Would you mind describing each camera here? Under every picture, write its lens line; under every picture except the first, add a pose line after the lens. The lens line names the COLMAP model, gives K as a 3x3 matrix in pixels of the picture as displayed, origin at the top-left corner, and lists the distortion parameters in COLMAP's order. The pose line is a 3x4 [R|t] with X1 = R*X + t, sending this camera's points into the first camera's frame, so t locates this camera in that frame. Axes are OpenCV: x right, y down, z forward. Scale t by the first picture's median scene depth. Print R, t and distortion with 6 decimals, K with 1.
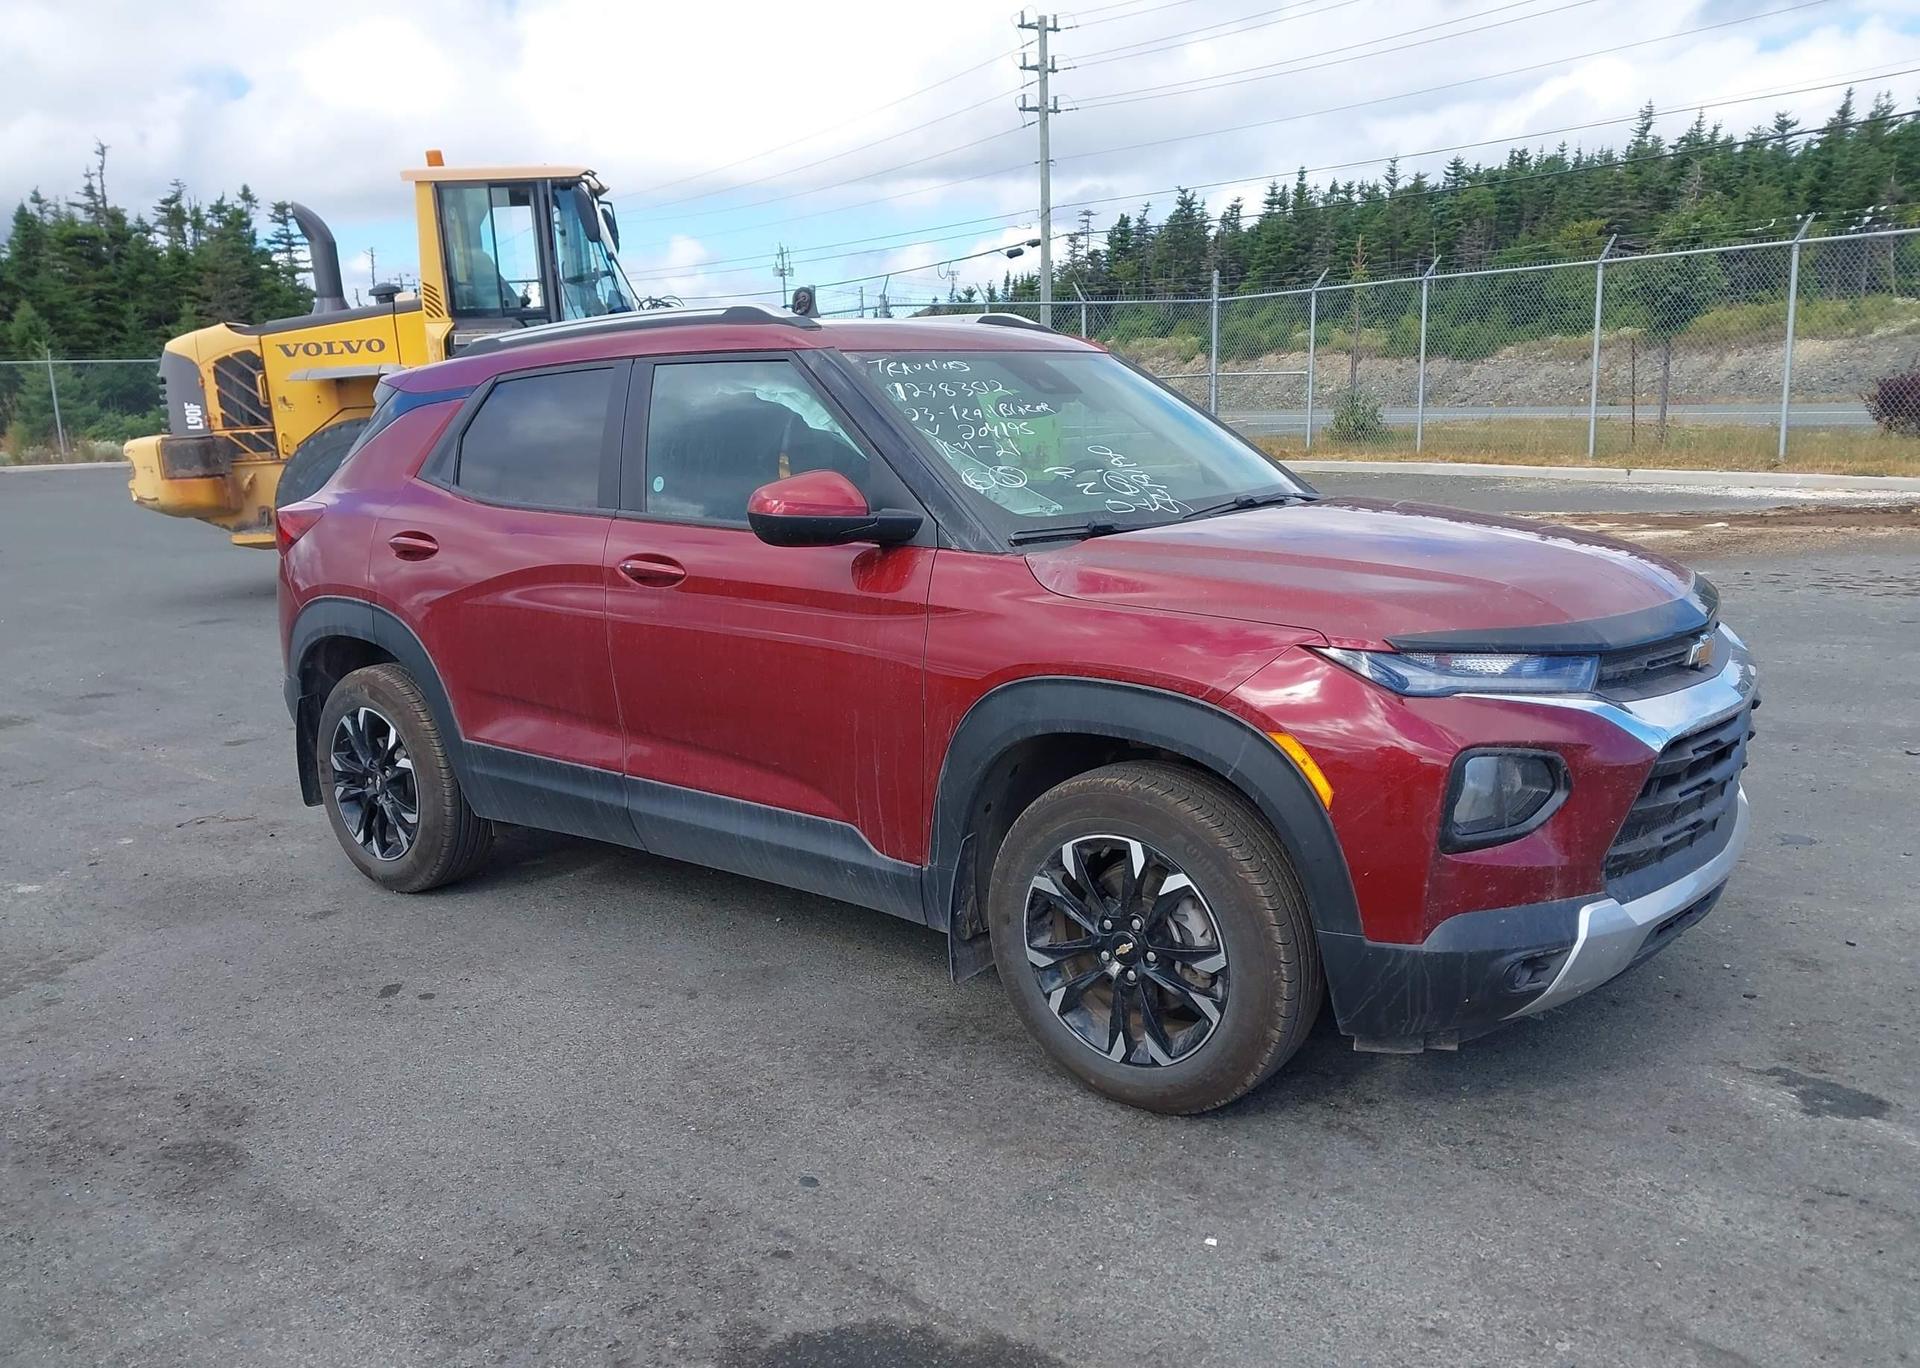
lens RADIAL K [[1449.8, 0, 961.9], [0, 1449.8, 659.0], [0, 0, 1]] dist [0.006619, 0.003156]
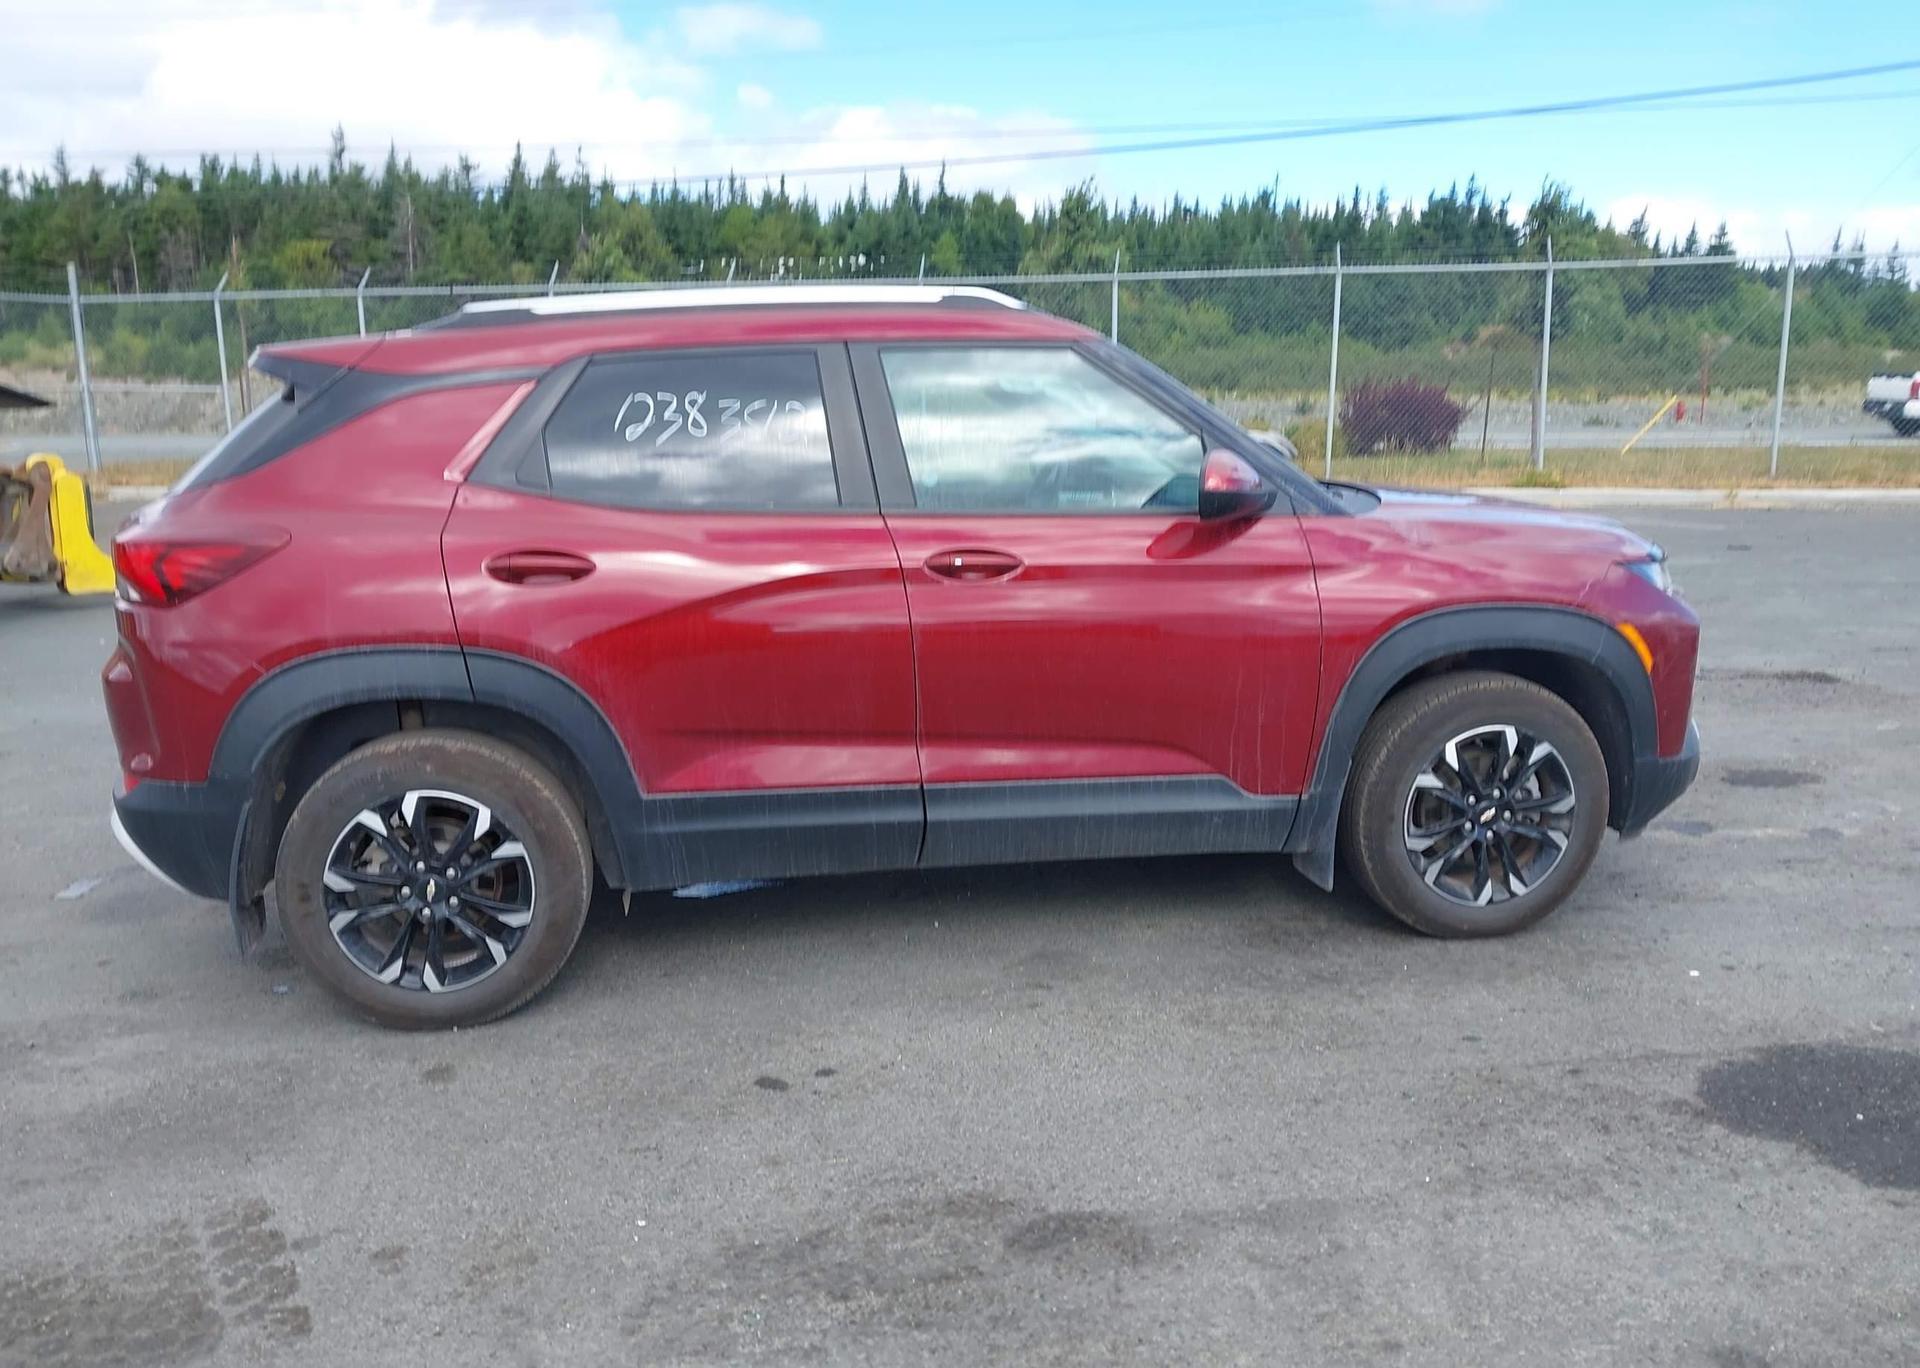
lens RADIAL K [[1490.6, 0, 993.1], [0, 1490.6, 686.5], [0, 0, 1]] dist [0.018396, -0.002563]
pose [[0.688970, -0.117951, 0.715128, -0.834504], [0.121888, 0.991473, 0.046101, -0.021798], [-0.714468, 0.055403, 0.697471, 0.277905]]
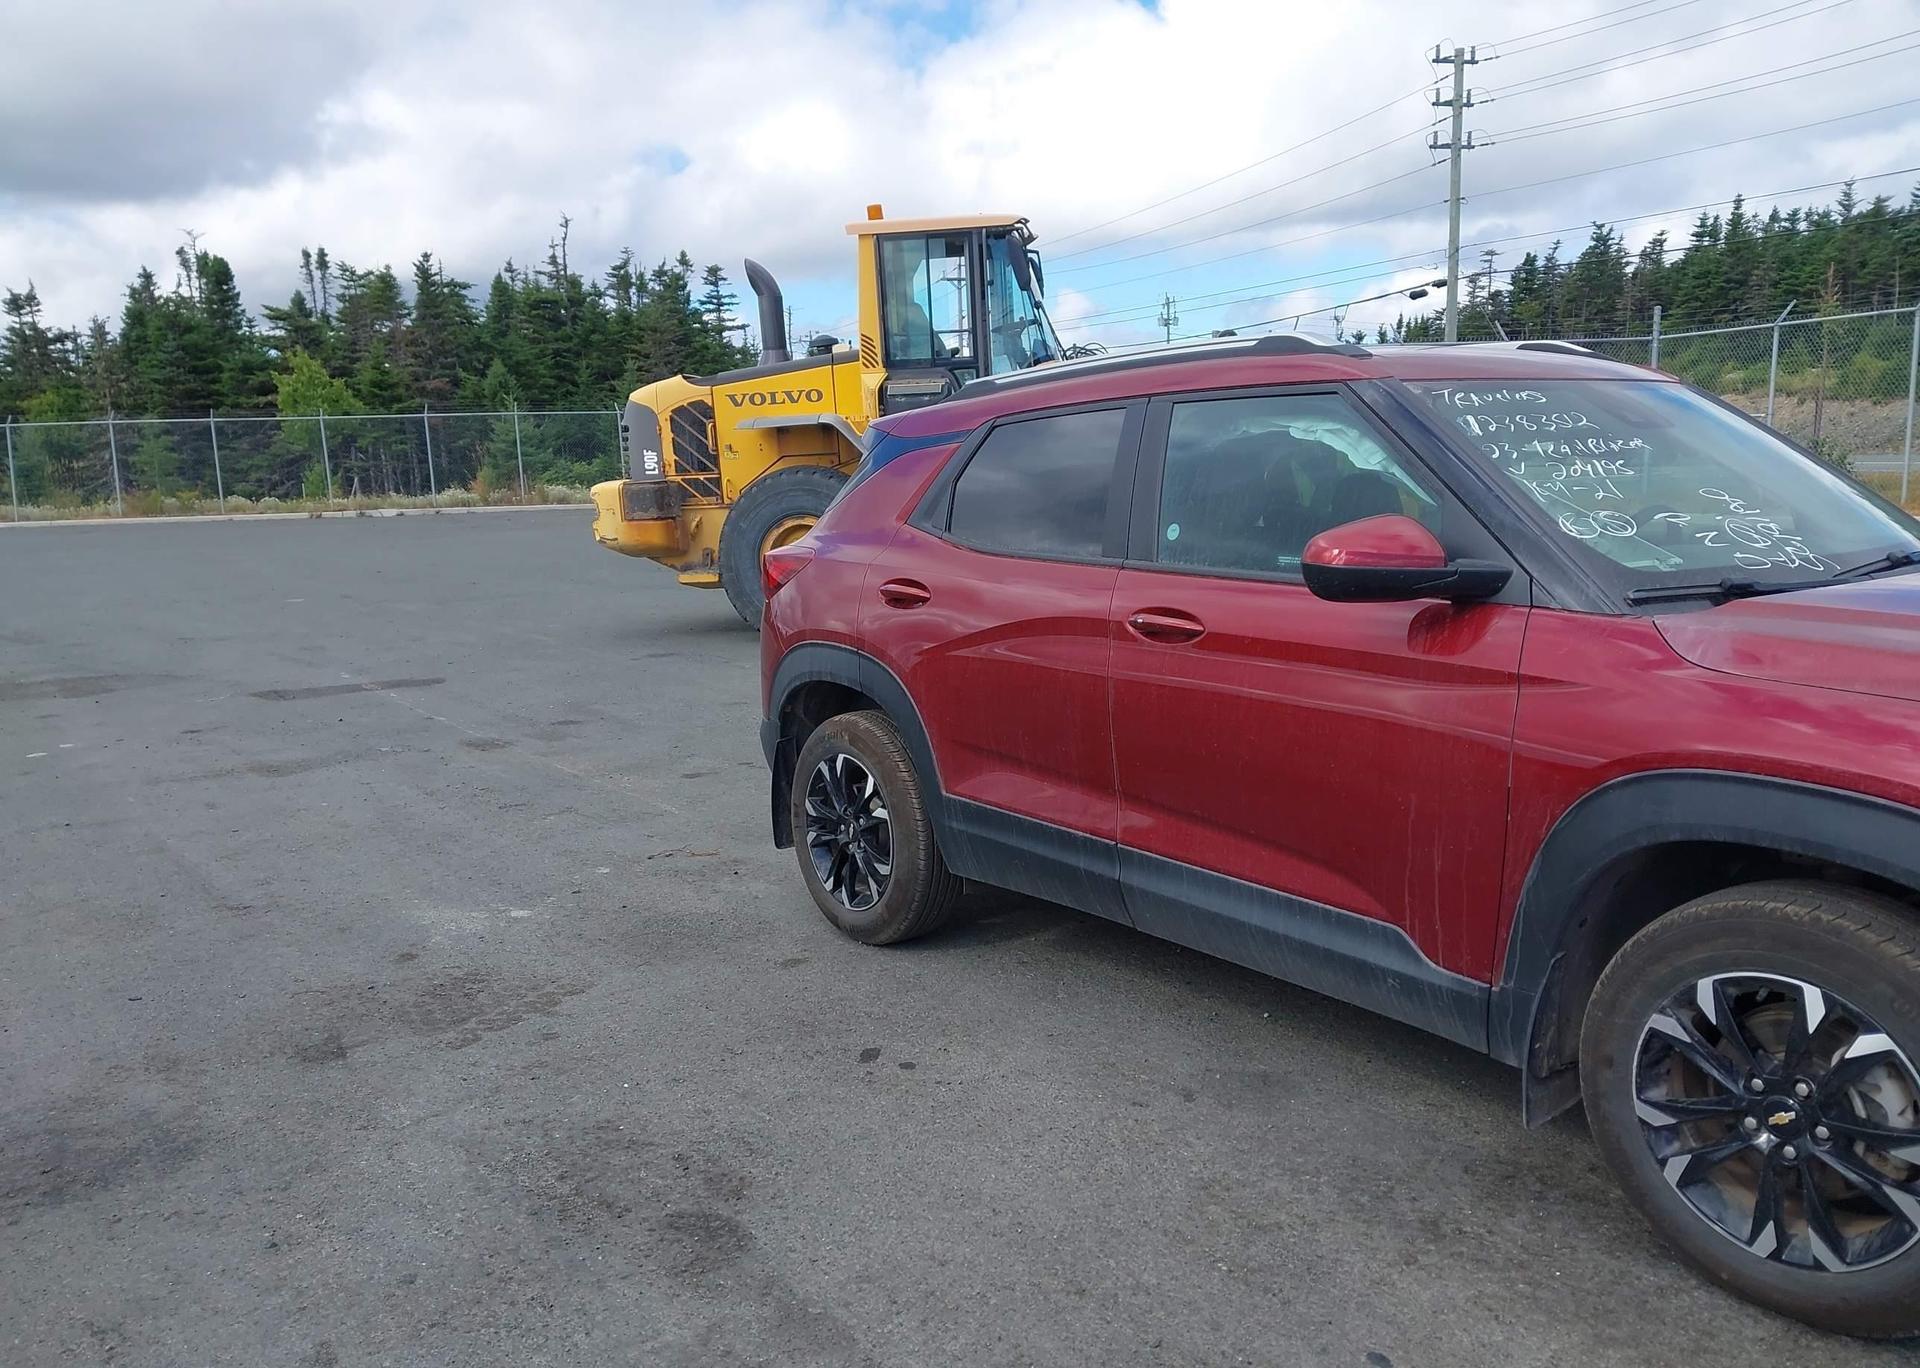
lens RADIAL K [[1447.3, 0, 979.9], [0, 1447.3, 666.2], [0, 0, 1]] dist [0.125646, -0.187412]
pose [[0.970186, 0.036142, -0.239650, -0.095952], [-0.043136, 0.998781, -0.024003, -0.007261], [0.238491, 0.033625, 0.970563, 0.072057]]
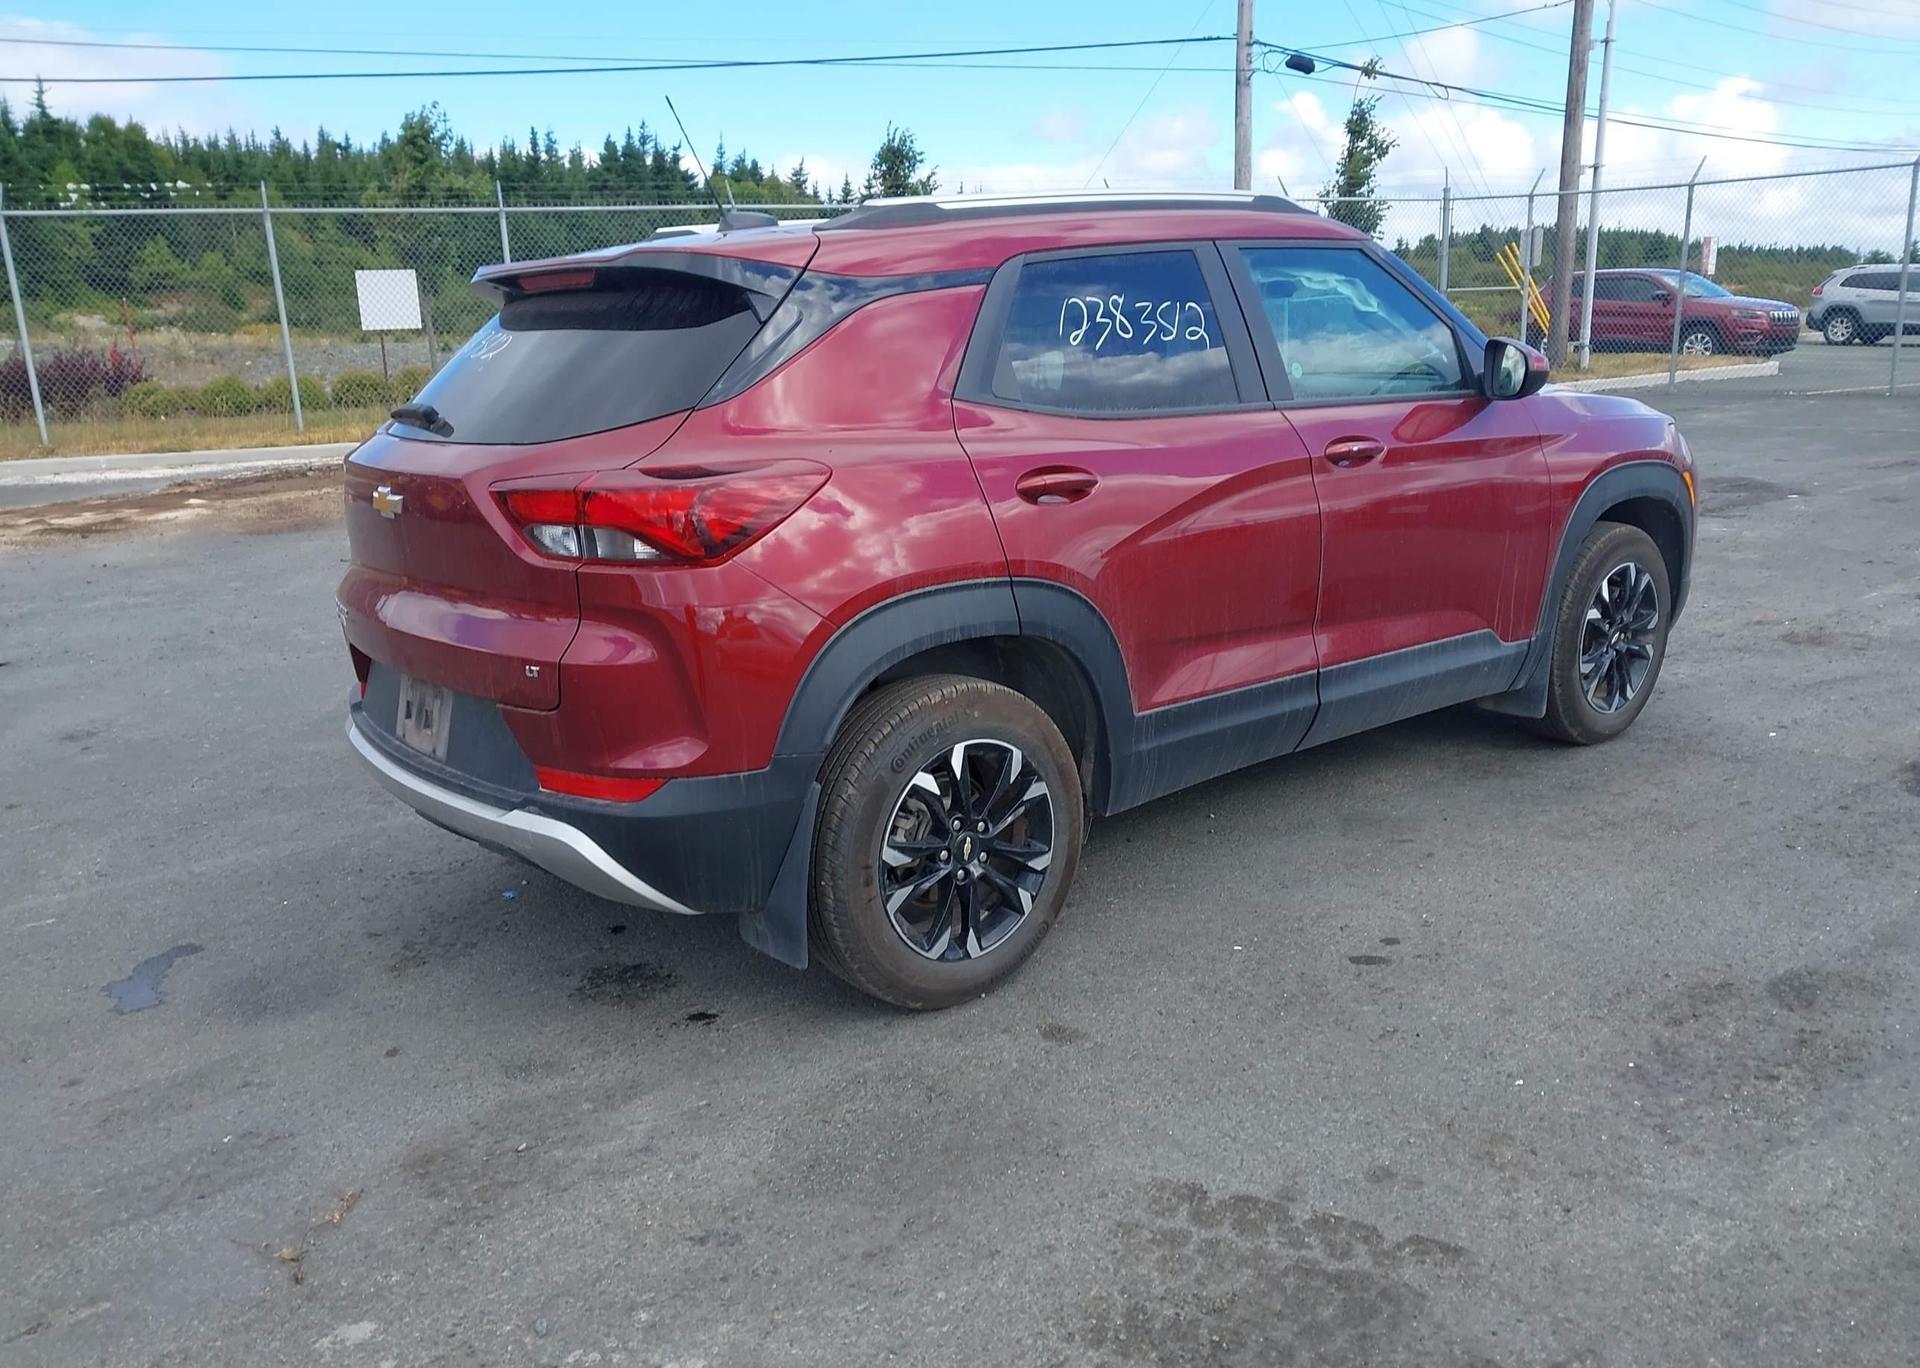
lens RADIAL K [[1423.5, 0, 1023.0], [0, 1423.5, 689.8], [0, 0, 1]] dist [0.027958, -0.004304]
pose [[0.243971, -0.223150, 0.943760, -1.137522], [0.201476, 0.963596, 0.175756, -0.112294], [-0.948623, 0.147265, 0.280048, 0.872455]]
